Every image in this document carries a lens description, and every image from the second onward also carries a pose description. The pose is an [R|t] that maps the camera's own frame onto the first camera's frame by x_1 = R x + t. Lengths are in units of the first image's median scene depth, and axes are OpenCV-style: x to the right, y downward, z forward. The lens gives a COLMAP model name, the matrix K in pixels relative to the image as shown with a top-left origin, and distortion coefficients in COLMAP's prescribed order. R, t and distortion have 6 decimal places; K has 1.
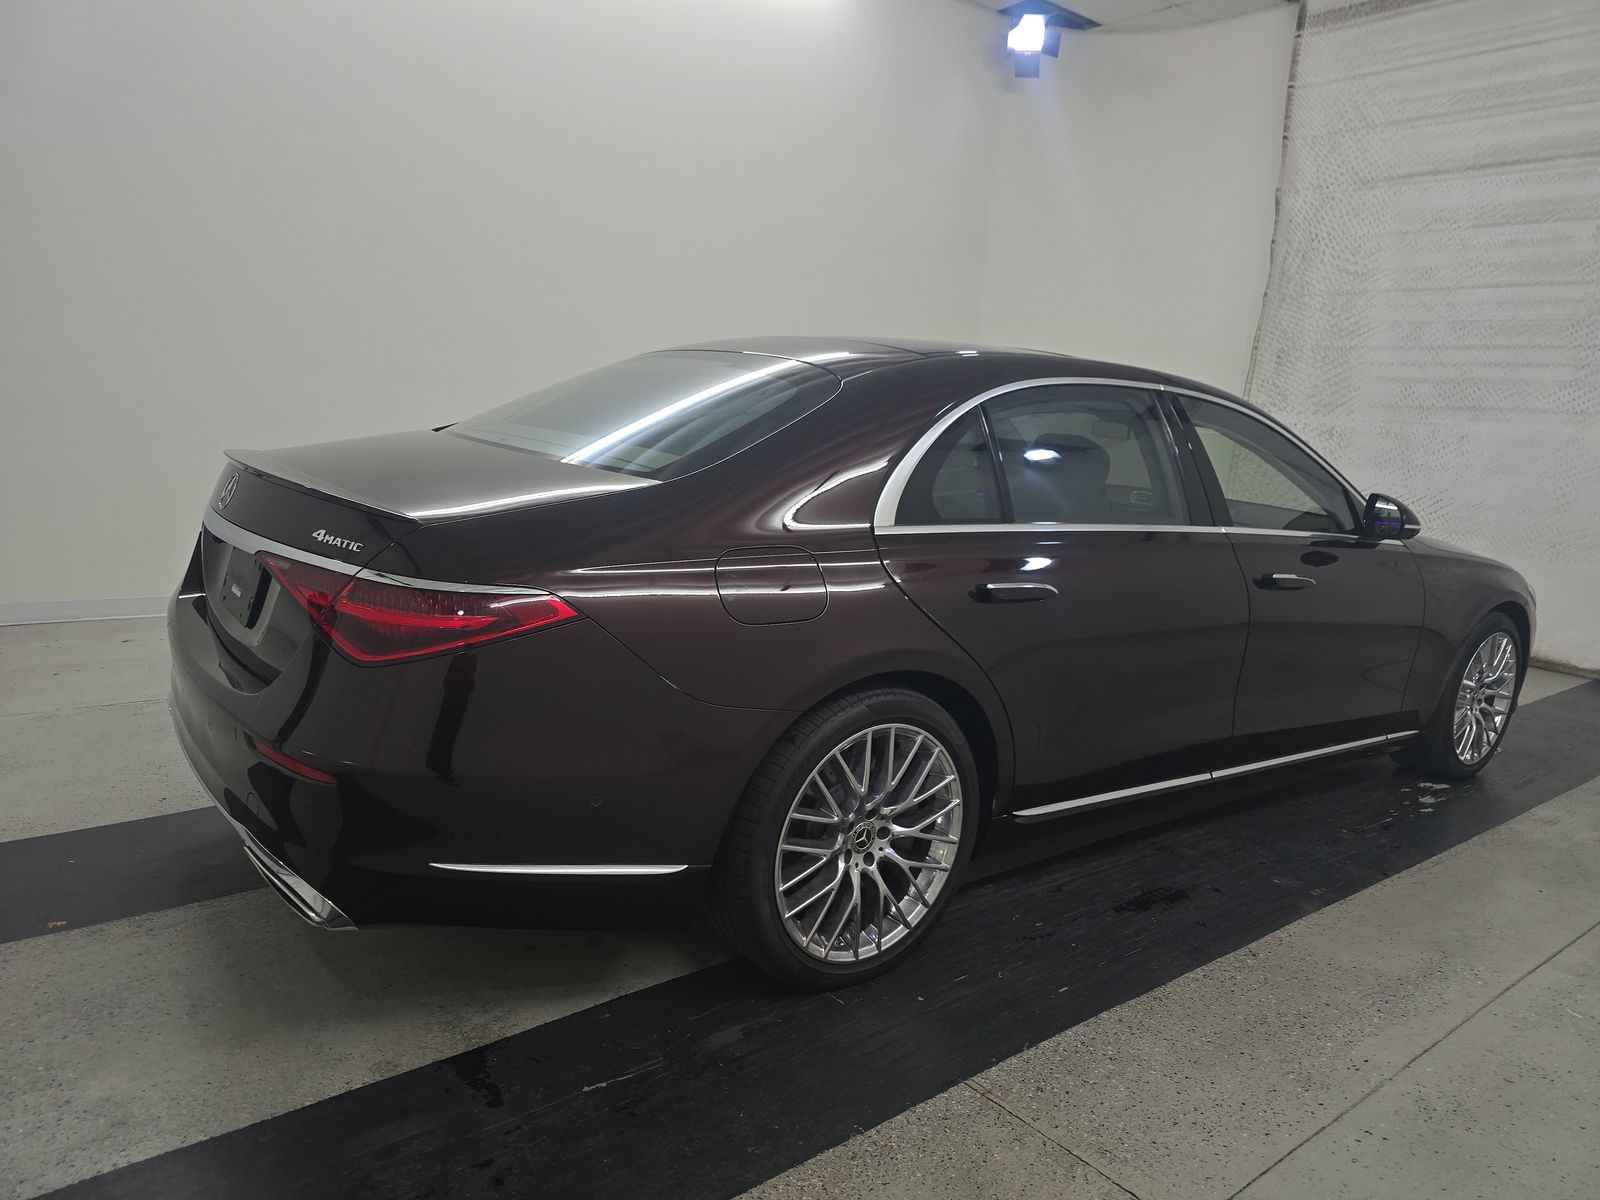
lens RADIAL K [[1082.3, 0, 803.3], [0, 1082.3, 598.1], [0, 0, 1]] dist [0.023564, -0.016070]
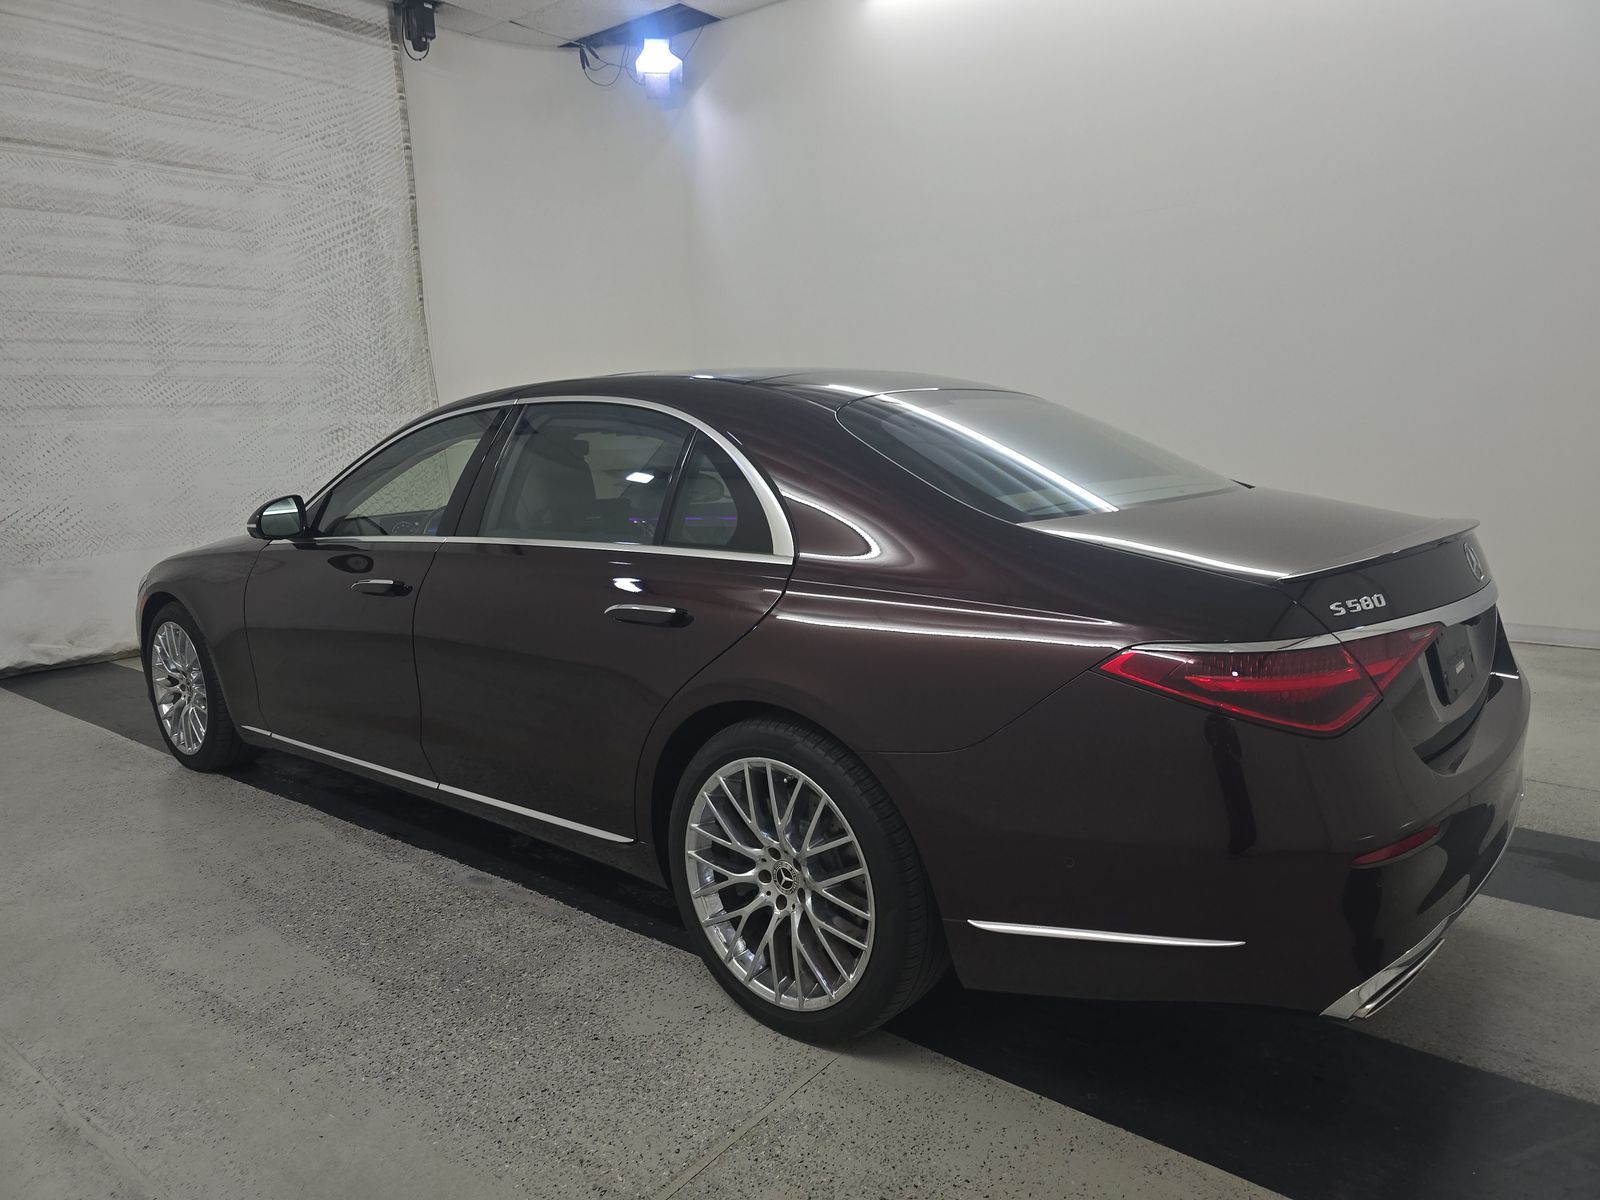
lens RADIAL K [[1082.3, 0, 800.9], [0, 1082.3, 602.8], [0, 0, 1]] dist [0.023564, -0.016070]
pose [[-0.222389, -0.225676, 0.948480, -0.460032], [0.188171, 0.944615, 0.268877, -0.151887], [-0.956627, 0.238271, -0.167606, 0.609503]]
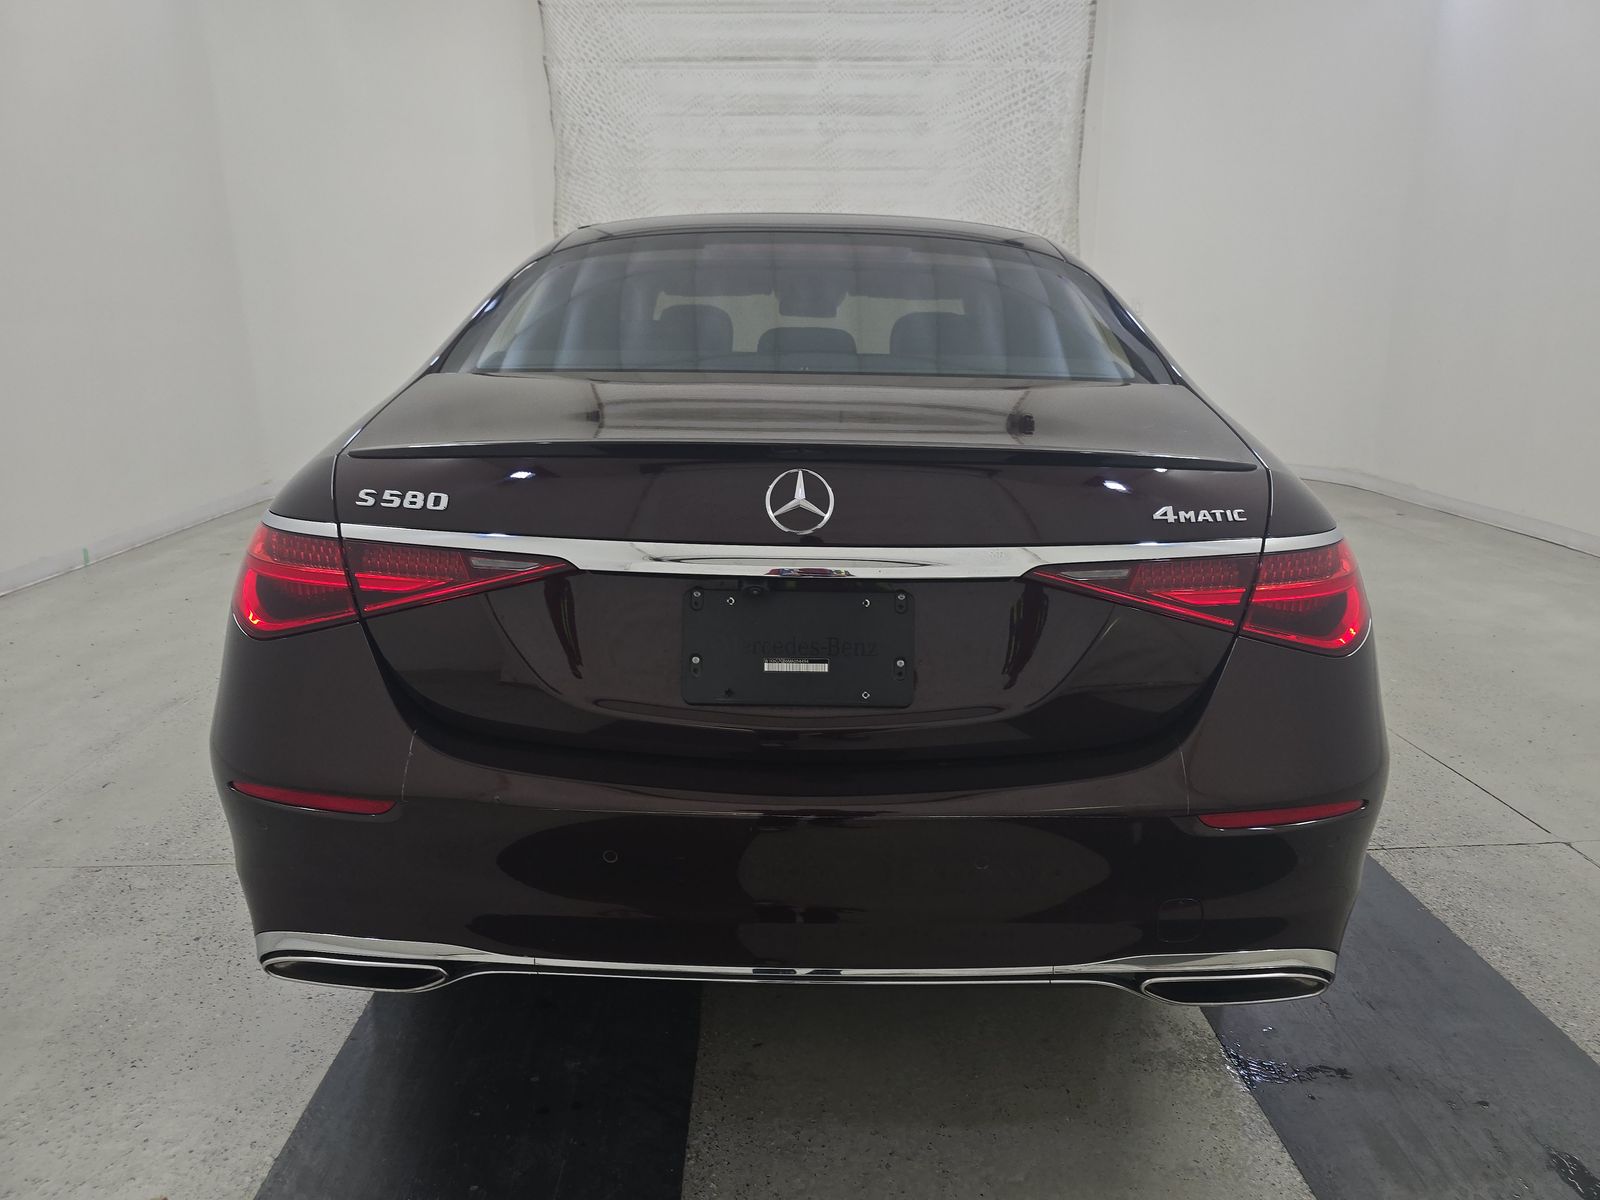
lens RADIAL K [[1082.3, 0, 801.6], [0, 1082.3, 608.3], [0, 0, 1]] dist [0.023564, -0.016070]
pose [[0.608114, -0.270284, 0.746421, -0.339960], [0.182625, 0.962667, 0.199802, -0.054974], [-0.772558, 0.014813, 0.634772, 0.225688]]
